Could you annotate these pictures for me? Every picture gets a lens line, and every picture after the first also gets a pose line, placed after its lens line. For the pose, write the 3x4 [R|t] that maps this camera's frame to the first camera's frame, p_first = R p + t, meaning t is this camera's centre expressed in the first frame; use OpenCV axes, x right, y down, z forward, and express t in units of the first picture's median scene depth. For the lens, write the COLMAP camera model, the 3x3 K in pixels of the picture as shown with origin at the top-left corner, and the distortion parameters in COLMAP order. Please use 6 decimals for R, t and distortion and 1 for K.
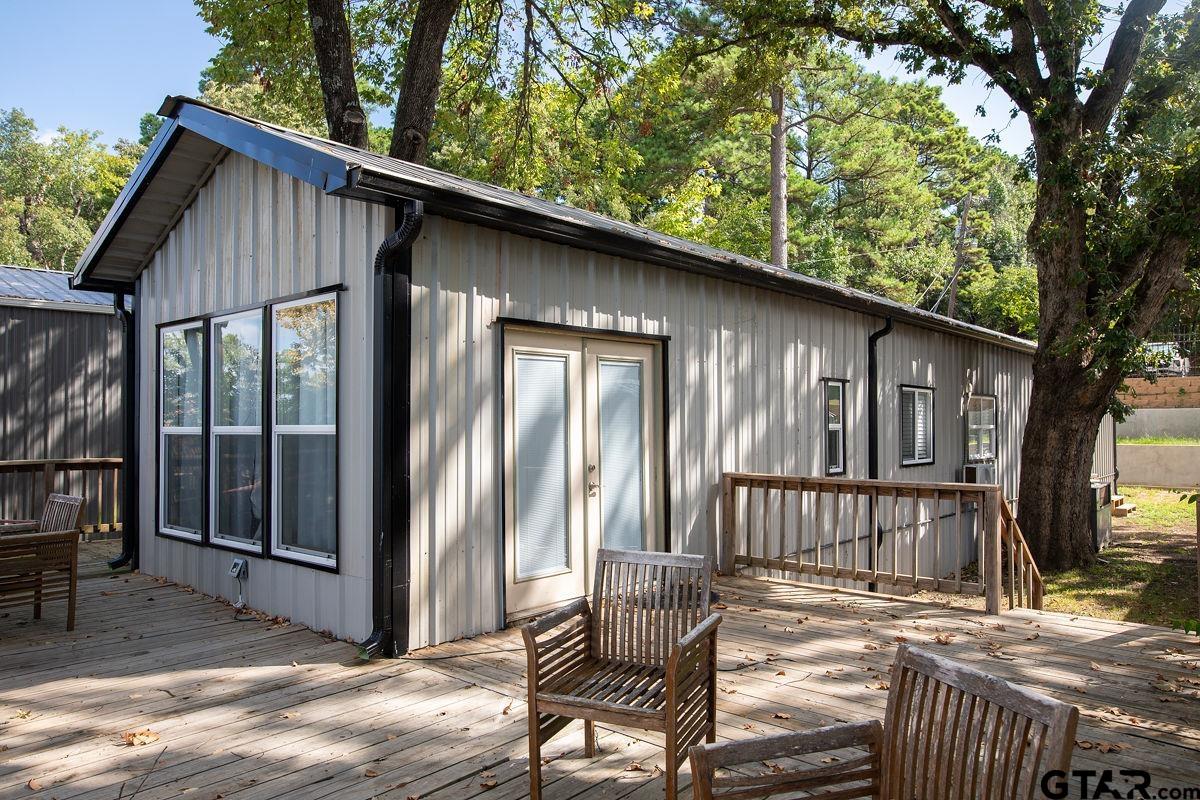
lens RADIAL K [[851.3, 0, 595.4], [0, 851.3, 404.0], [0, 0, 1]] dist [-0.053575, 0.048664]
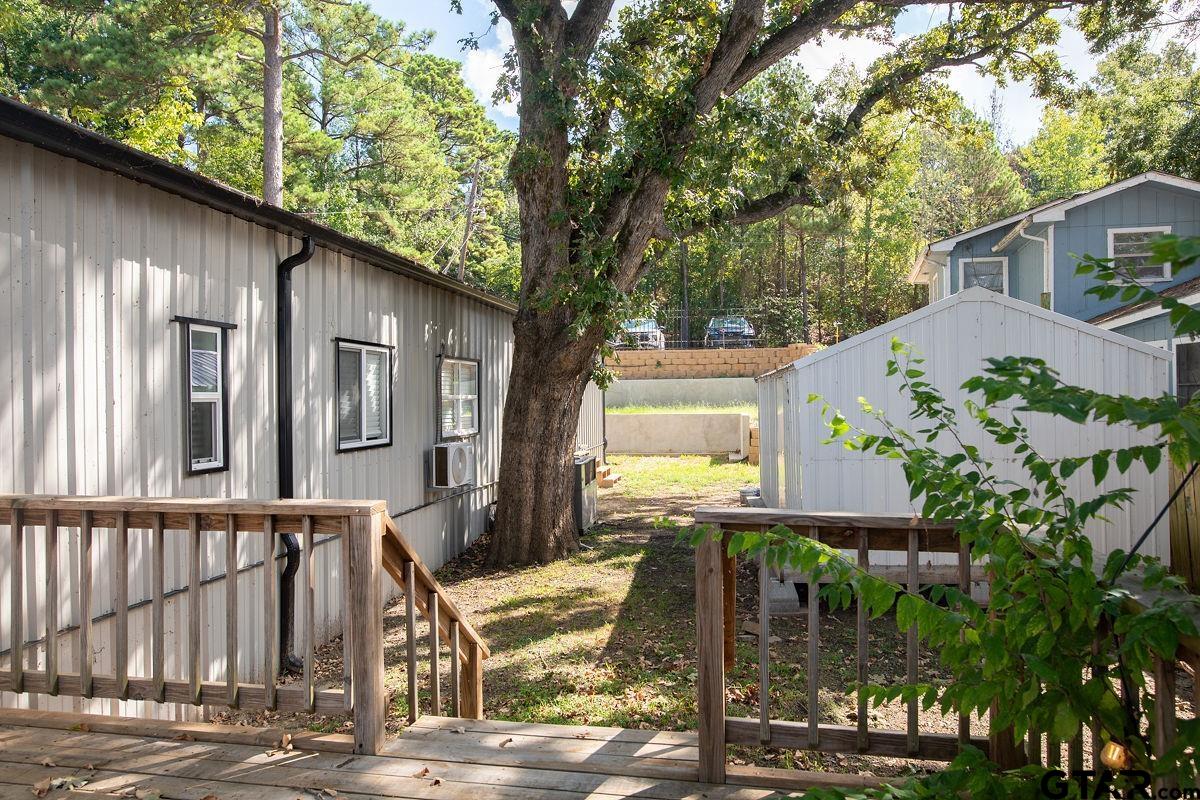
lens RADIAL K [[851.3, 0, 595.4], [0, 851.3, 404.0], [0, 0, 1]] dist [-0.053575, 0.048664]
pose [[0.858764, -0.013856, 0.512183, 0.099180], [-0.001645, 0.999555, 0.029799, 0.006125], [-0.512368, -0.026433, 0.858359, 0.146823]]
